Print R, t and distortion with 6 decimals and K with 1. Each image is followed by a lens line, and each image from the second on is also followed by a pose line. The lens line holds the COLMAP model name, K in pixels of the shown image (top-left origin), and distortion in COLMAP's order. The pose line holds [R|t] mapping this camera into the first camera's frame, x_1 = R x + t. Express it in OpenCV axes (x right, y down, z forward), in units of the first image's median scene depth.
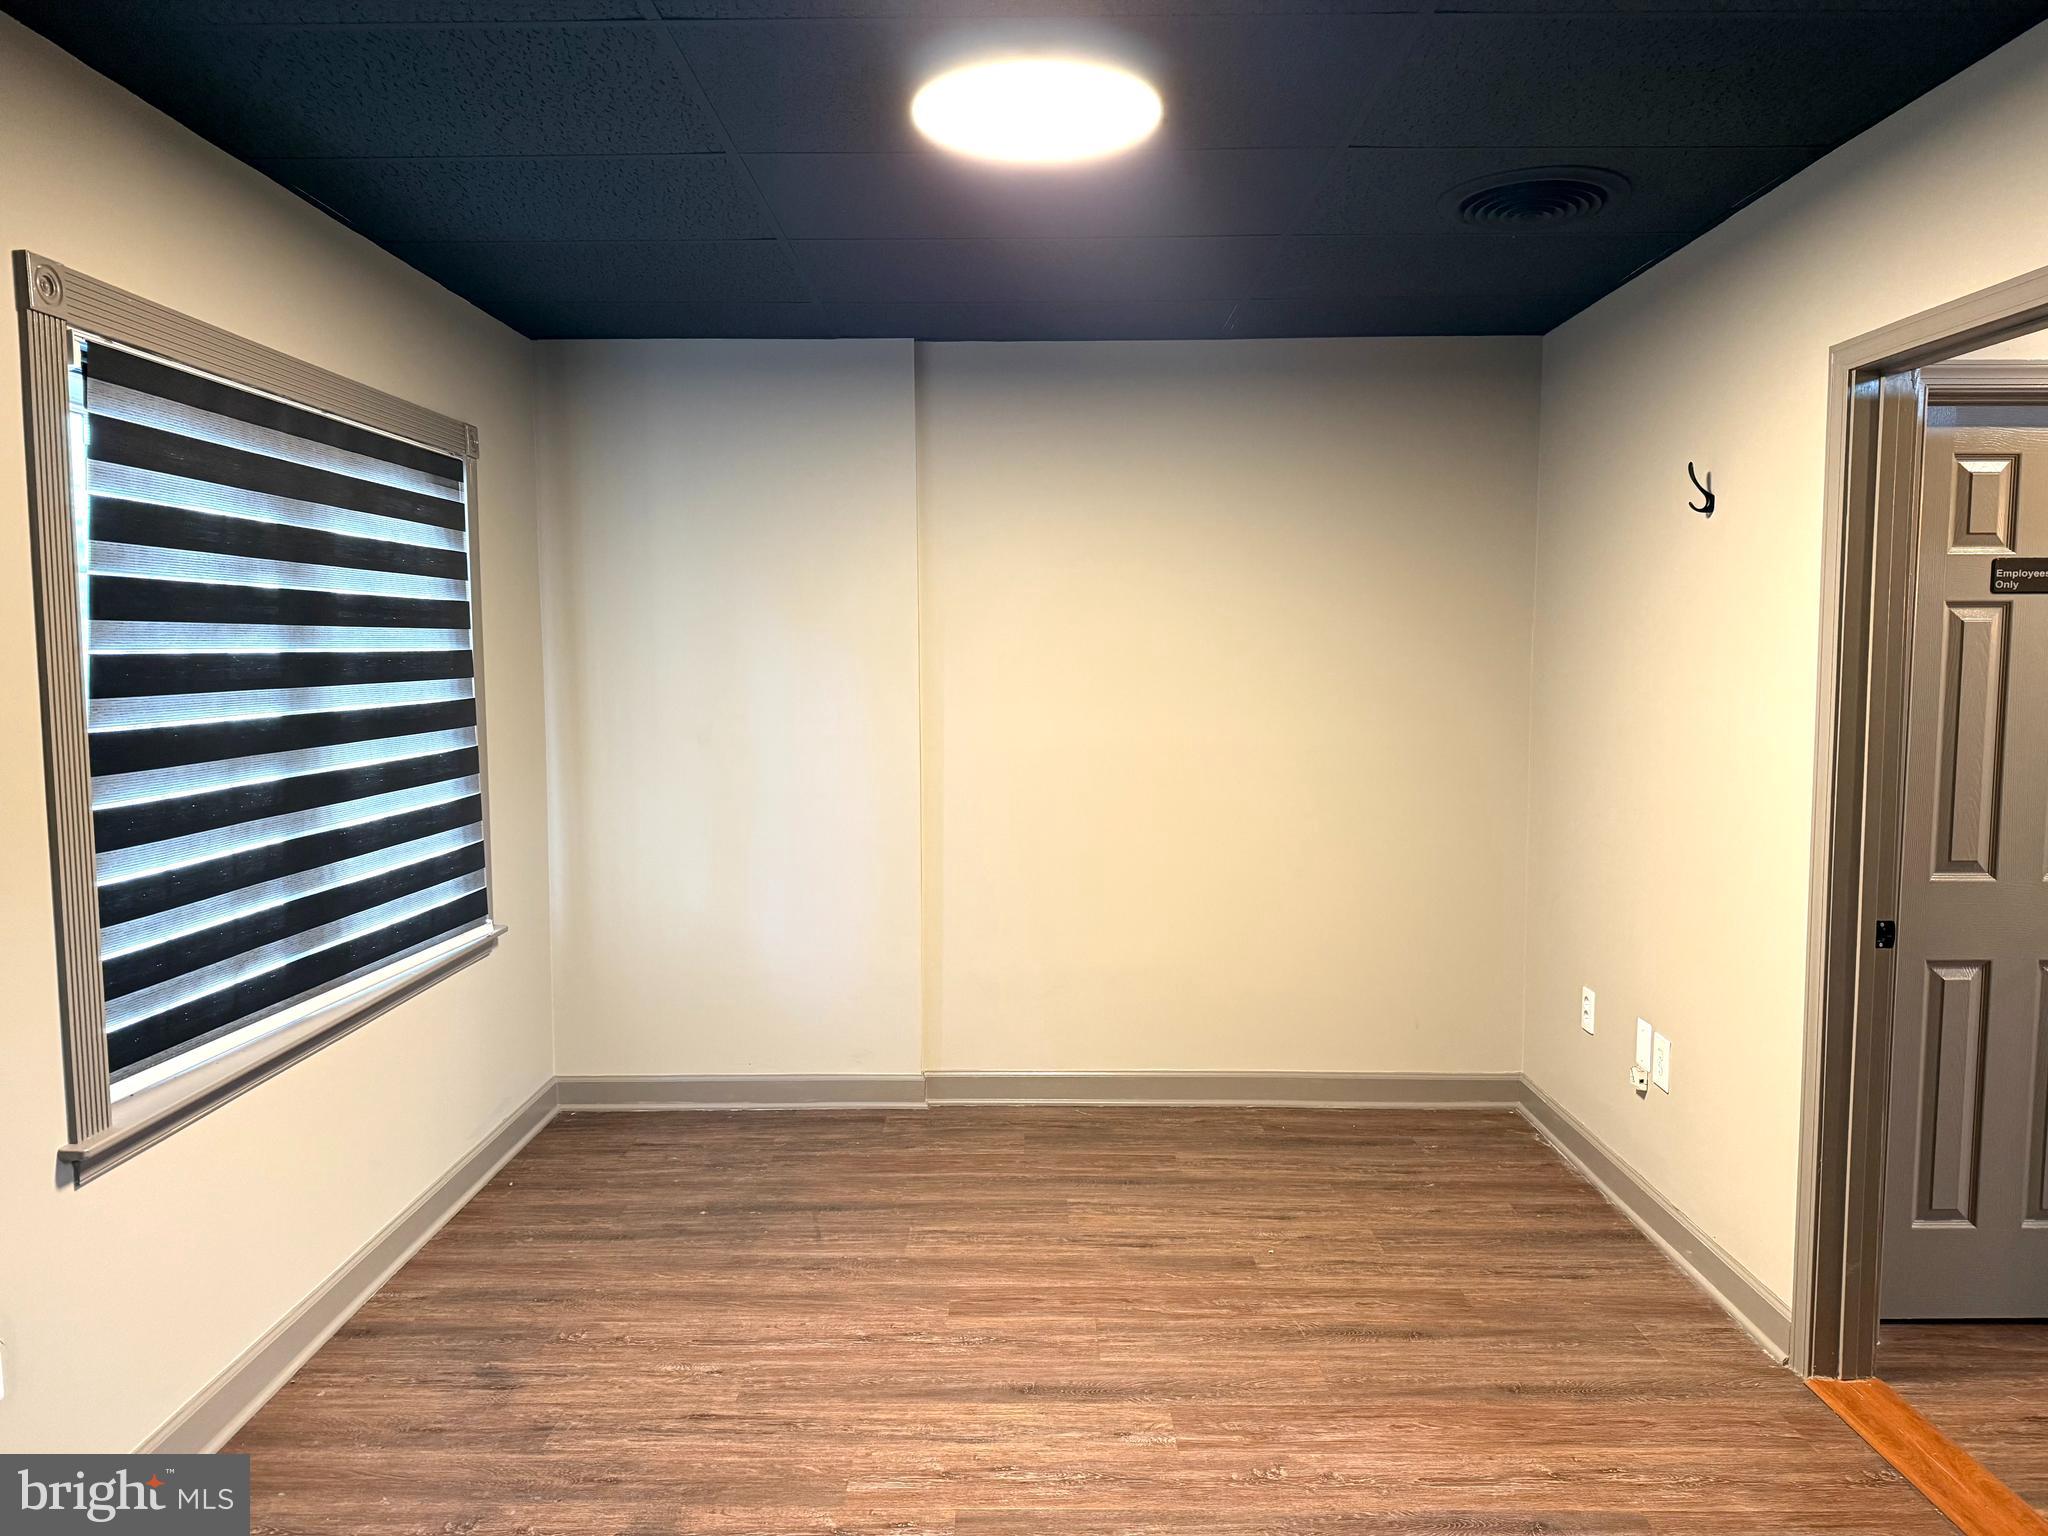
lens RADIAL K [[1433.7, 0, 1013.9], [0, 1433.7, 770.3], [0, 0, 1]] dist [0.033636, -0.052582]
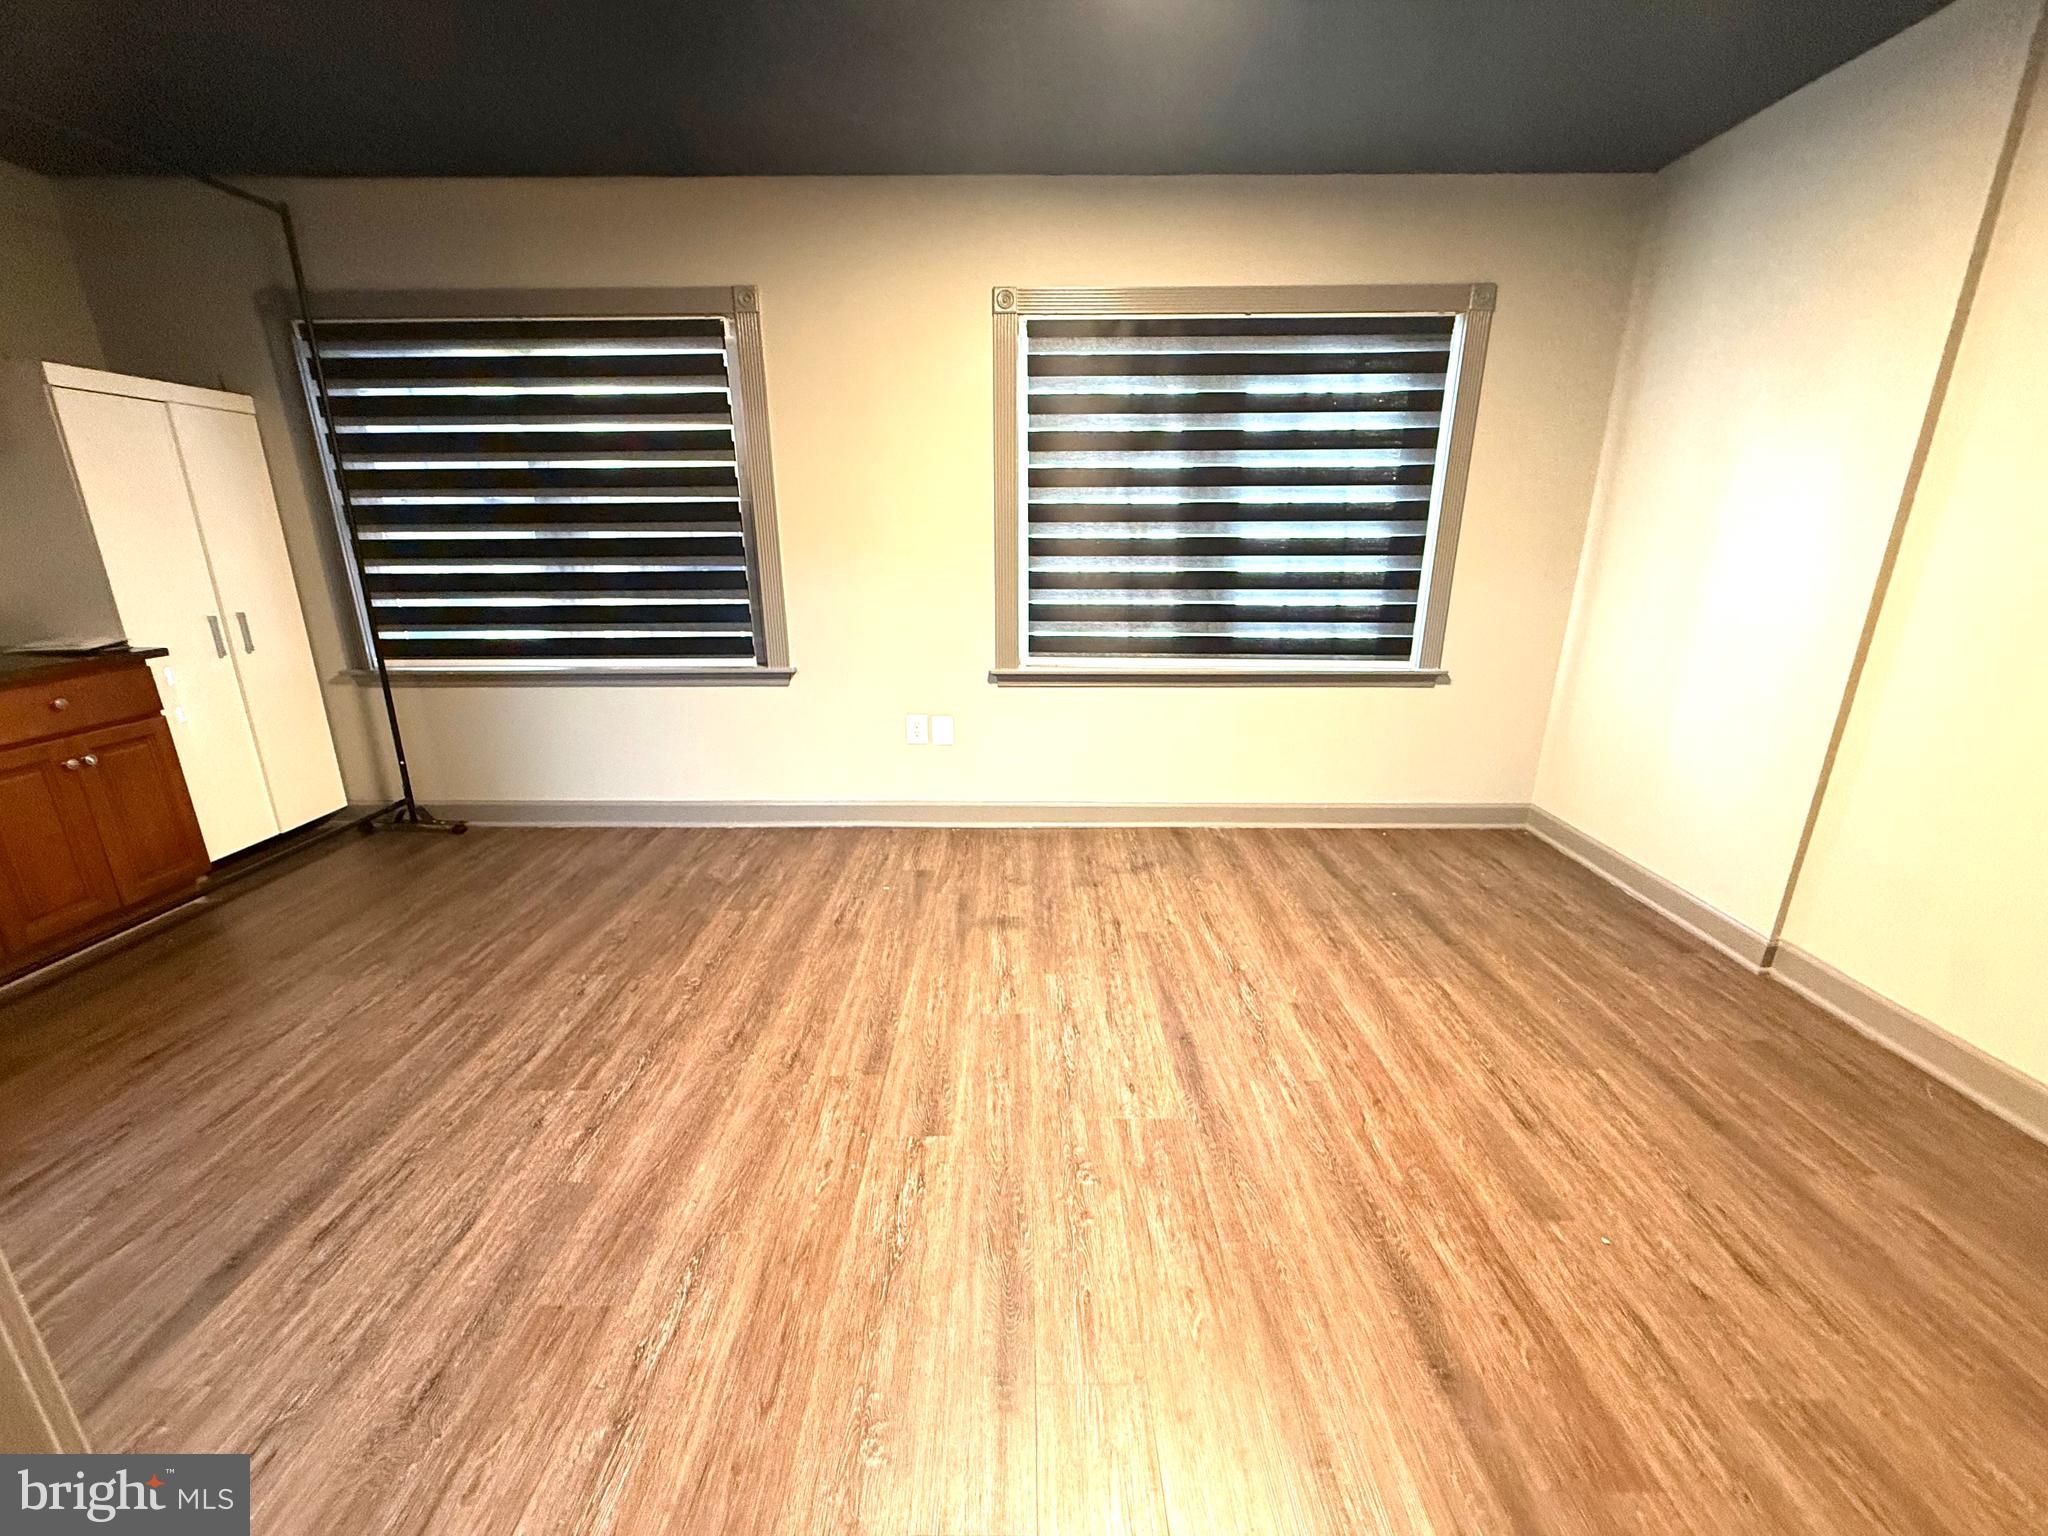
lens RADIAL K [[816.0, 0, 1023.2], [0, 816.0, 760.2], [0, 0, 1]] dist [-0.000844, -0.000006]
pose [[0.008851, 0.289508, -0.957135, 0.538801], [-0.085400, 0.953894, 0.287738, -0.004975], [0.996307, 0.079193, 0.033167, 0.692152]]
